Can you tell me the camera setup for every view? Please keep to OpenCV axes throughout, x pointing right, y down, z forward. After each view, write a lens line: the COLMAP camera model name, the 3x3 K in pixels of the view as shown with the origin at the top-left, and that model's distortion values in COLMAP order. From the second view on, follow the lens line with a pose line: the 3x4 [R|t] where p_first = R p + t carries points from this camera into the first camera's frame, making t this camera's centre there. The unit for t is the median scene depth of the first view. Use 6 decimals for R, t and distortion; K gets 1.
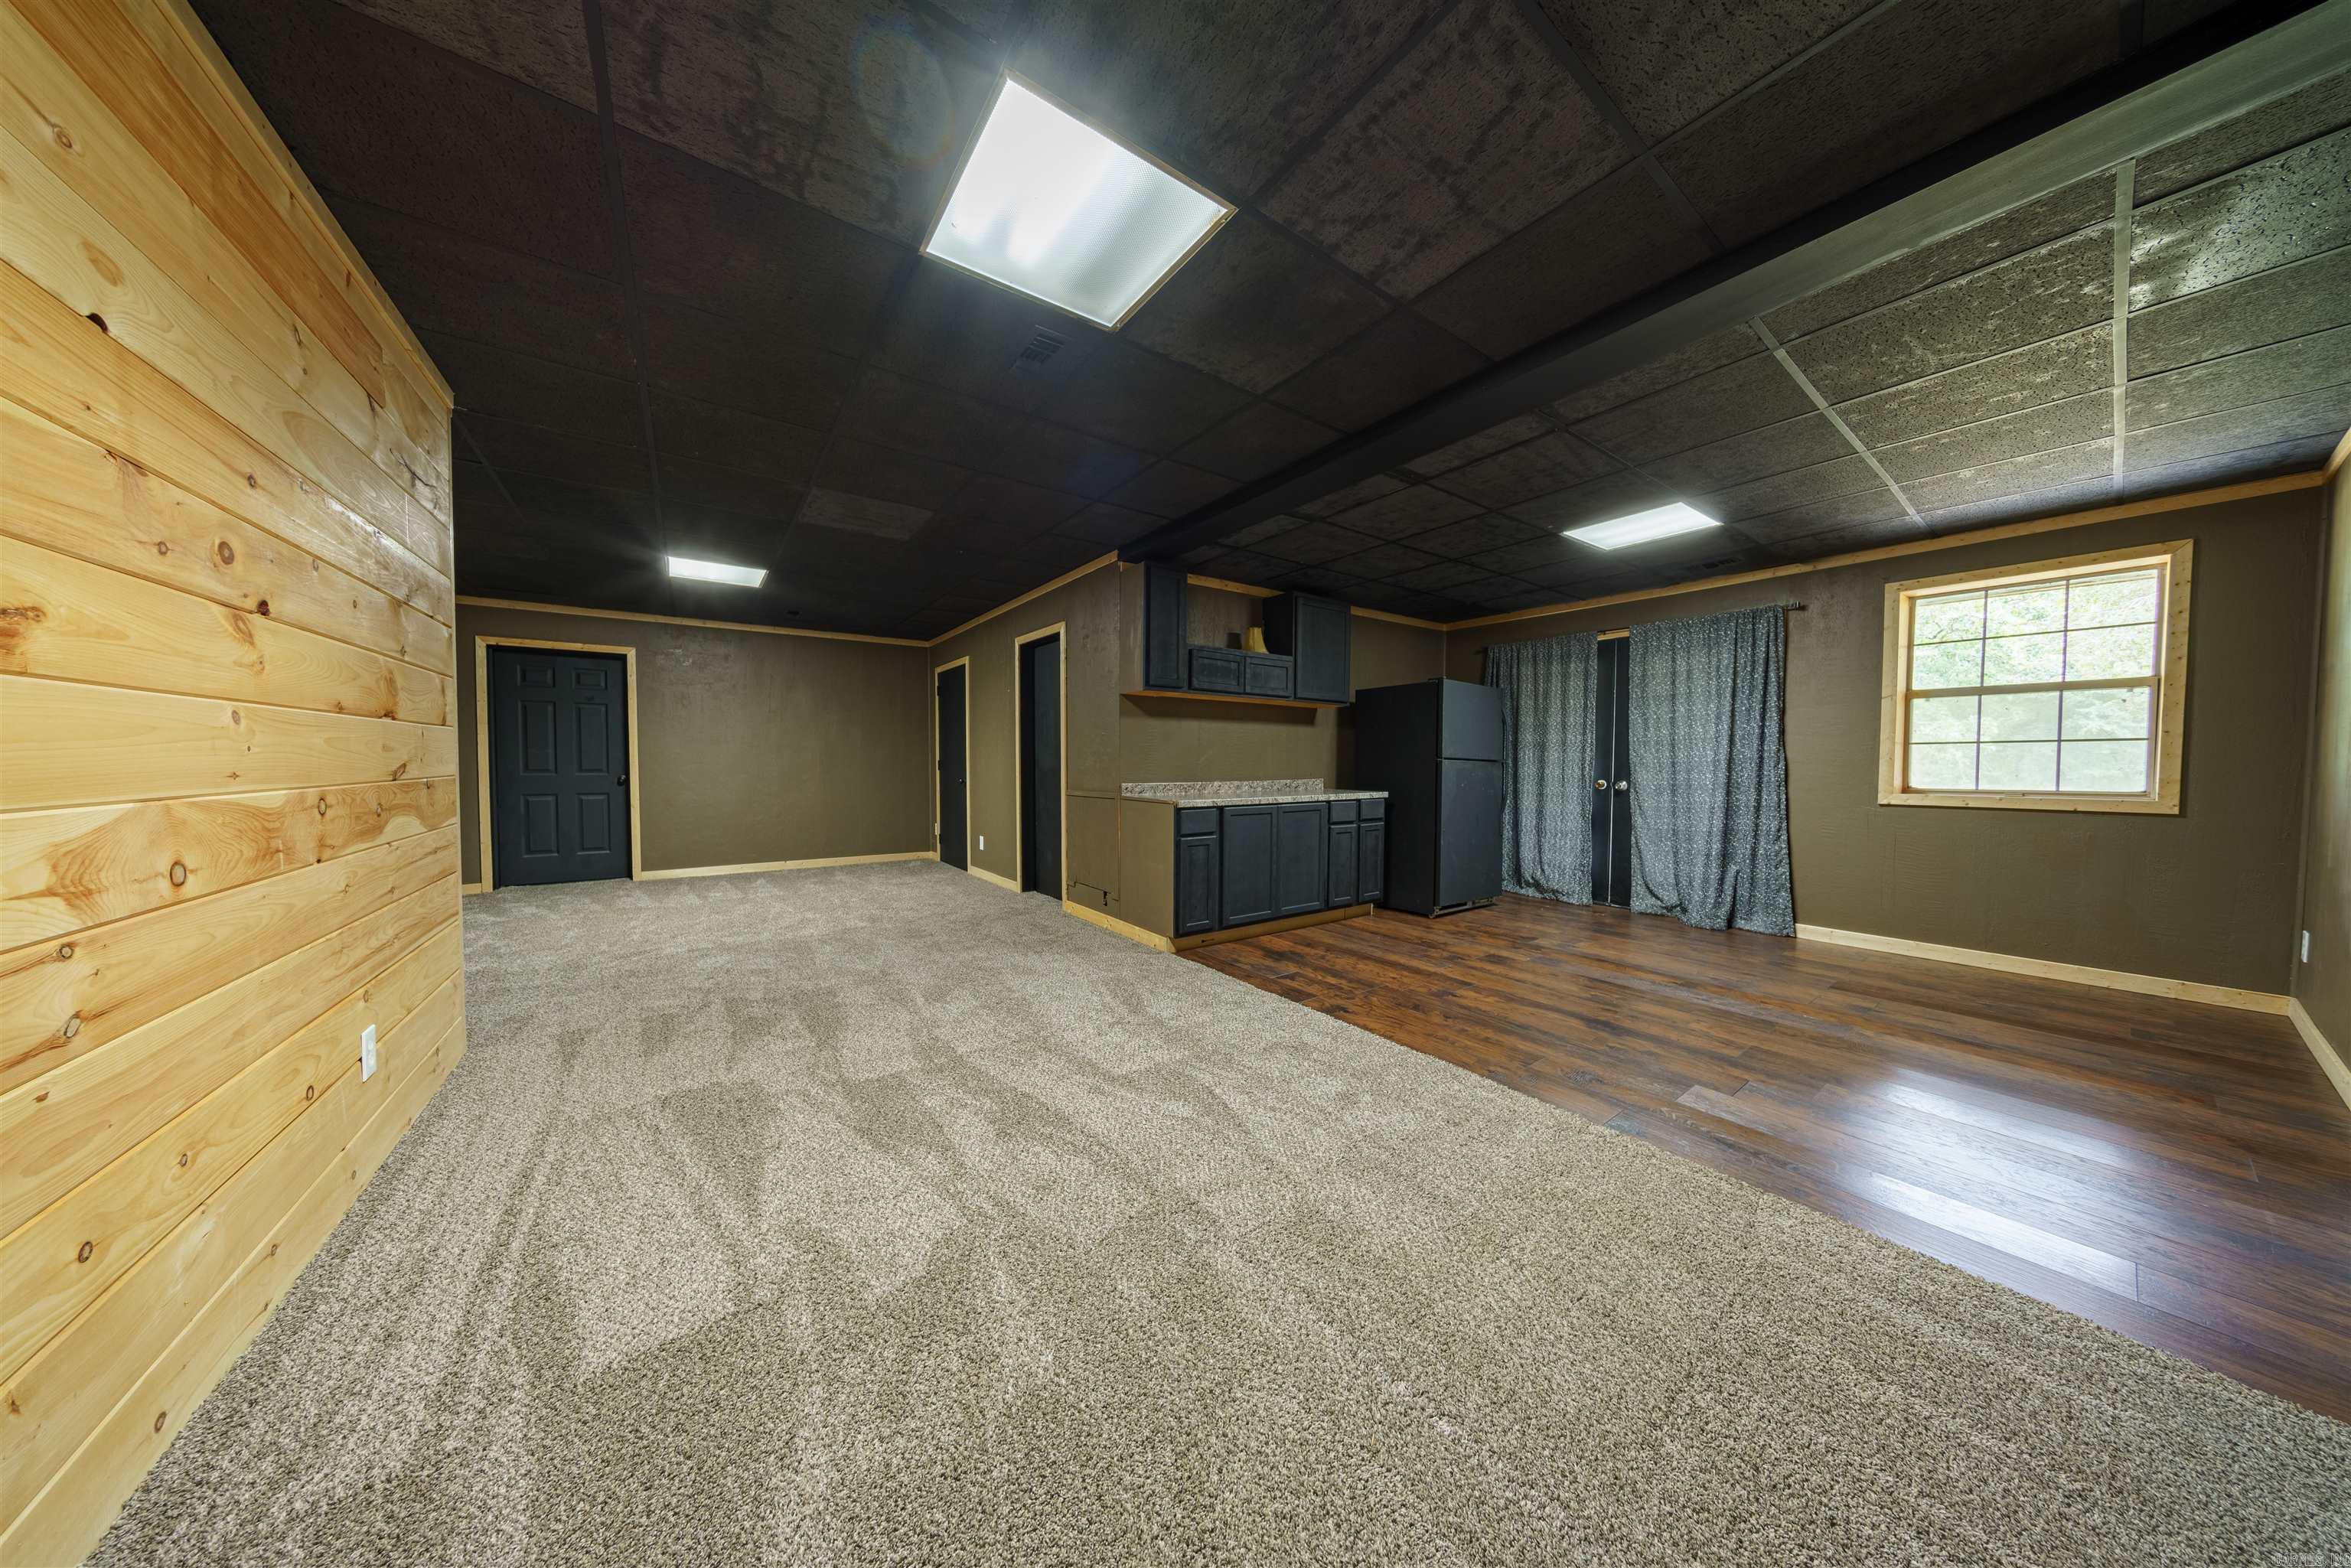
lens RADIAL K [[669.6, 0, 1181.0], [0, 669.6, 780.9], [0, 0, 1]] dist [-0.006106, 0.000747]
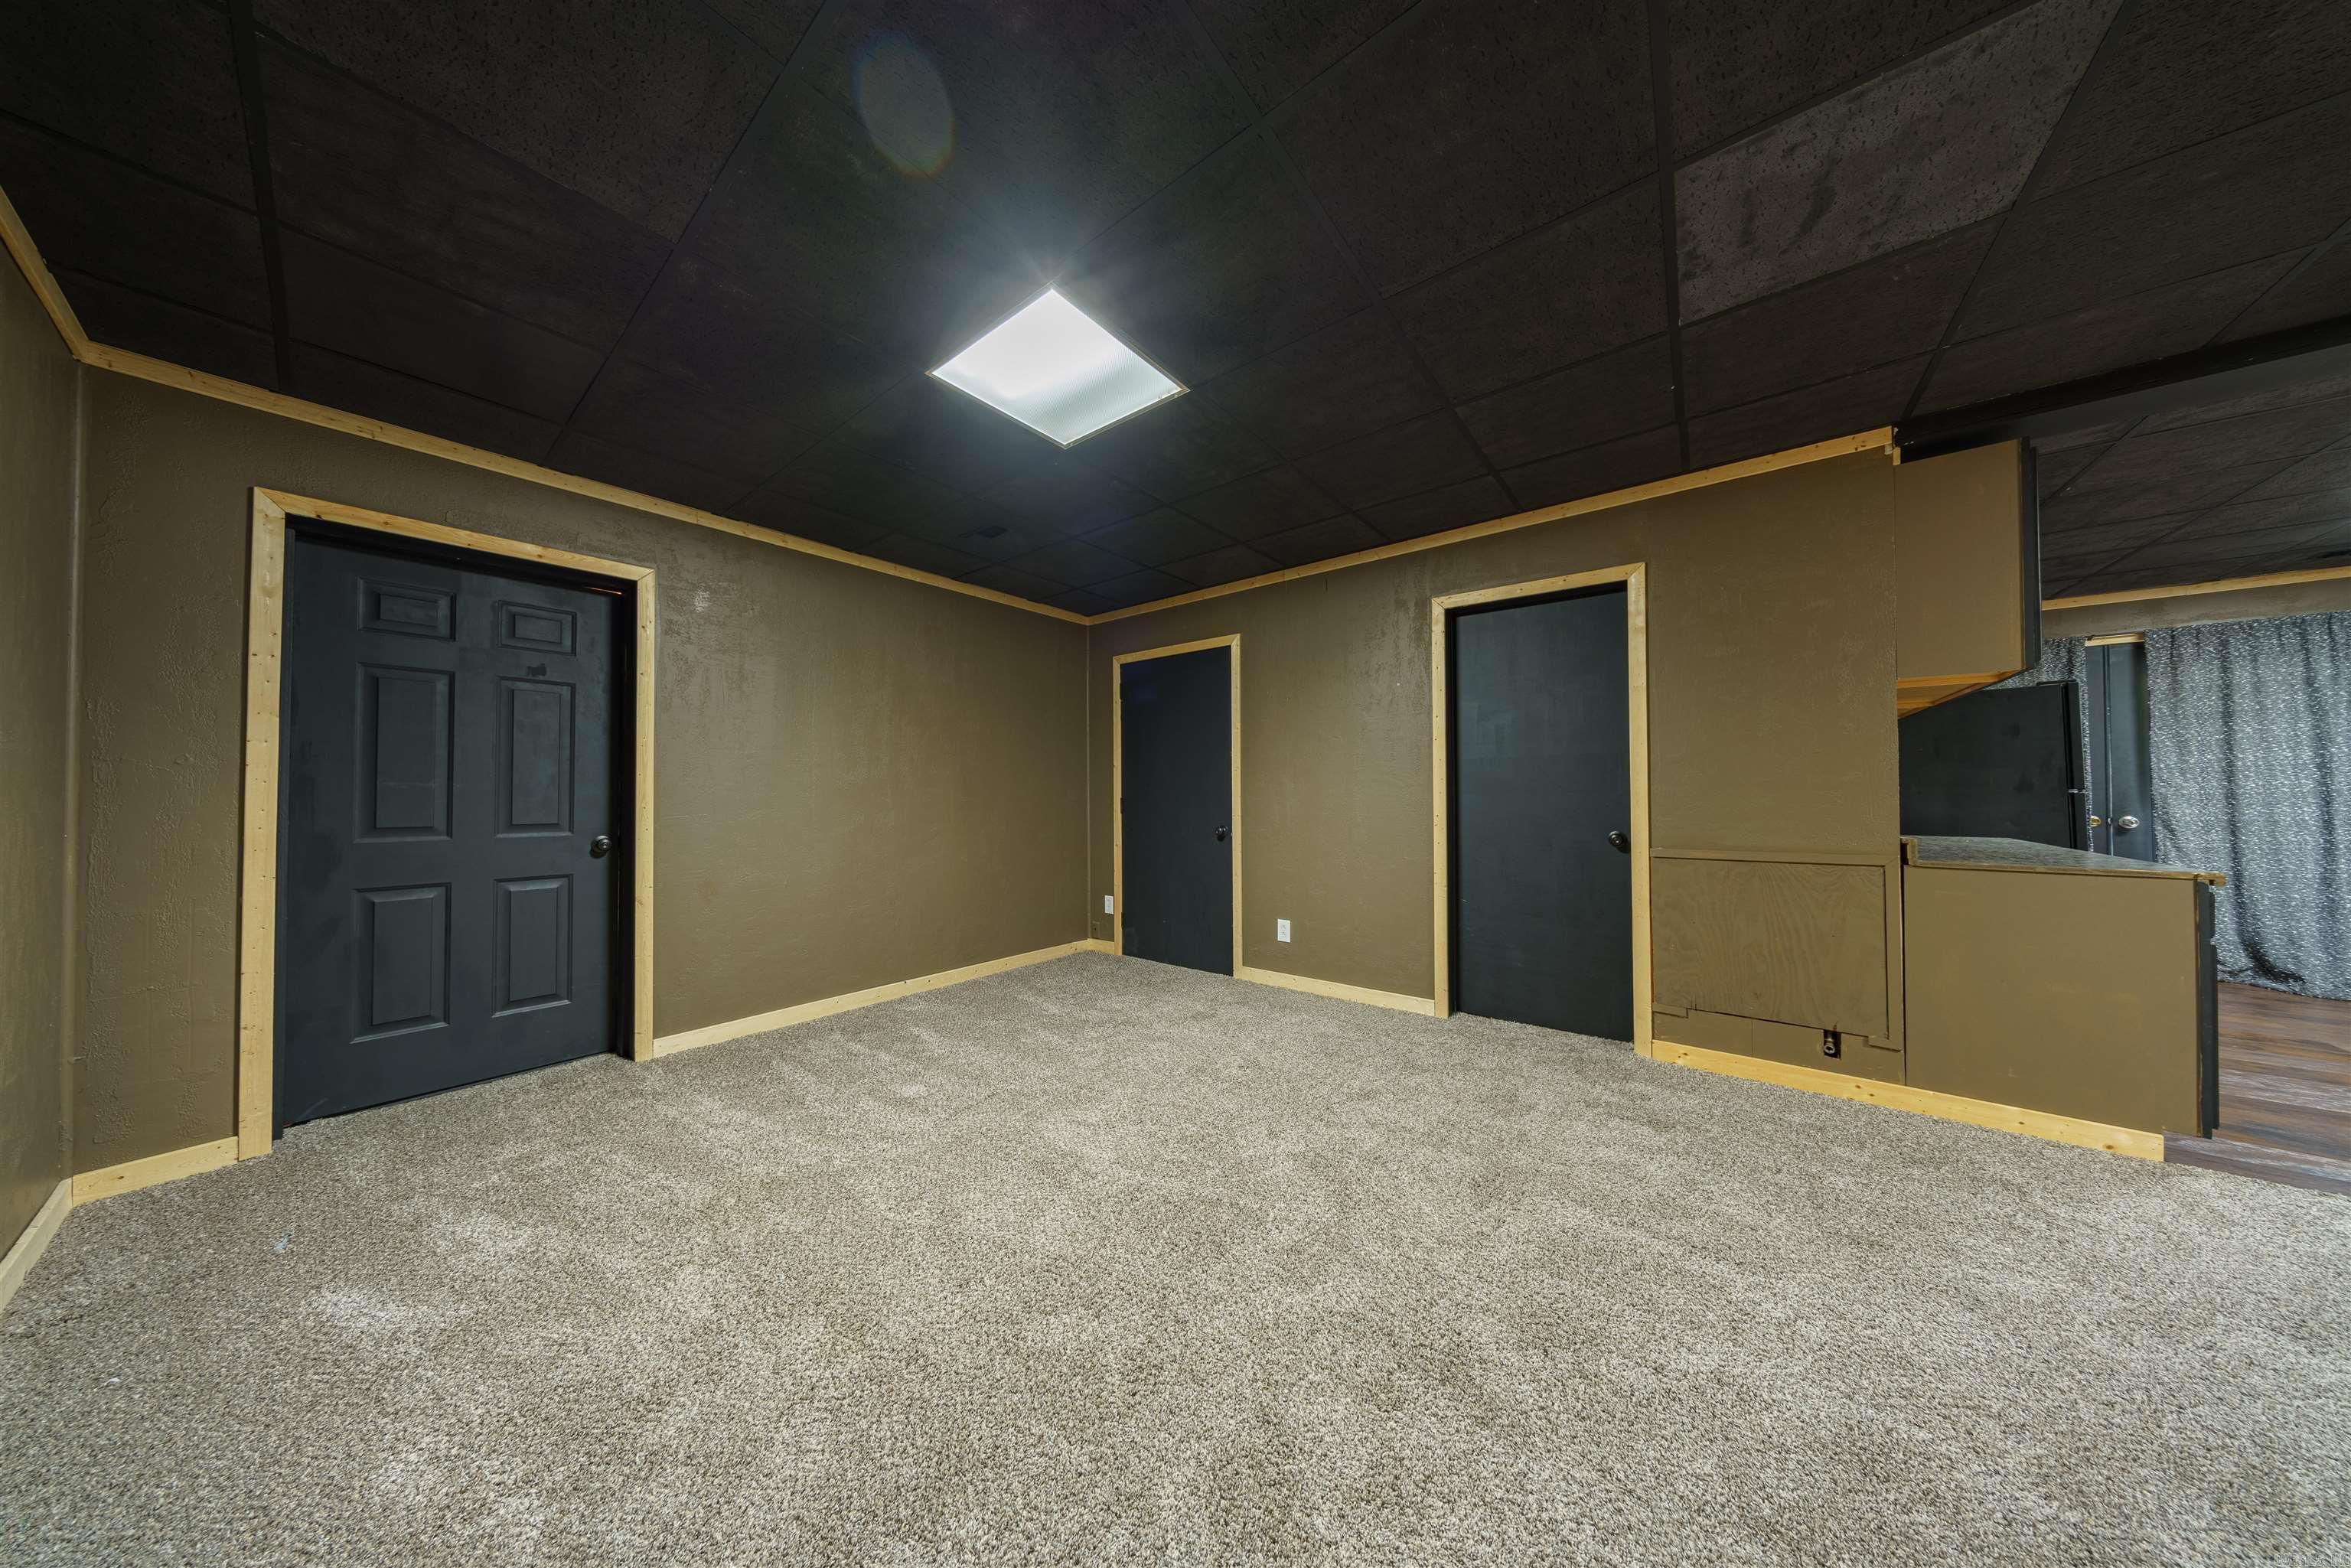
lens RADIAL K [[669.6, 0, 1197.7], [0, 669.6, 787.0], [0, 0, 1]] dist [-0.006106, 0.000747]
pose [[0.963562, -0.004458, 0.267448, -0.603456], [0.015500, 0.999112, -0.039190, -0.019359], [-0.267036, 0.041907, 0.962775, 0.465621]]
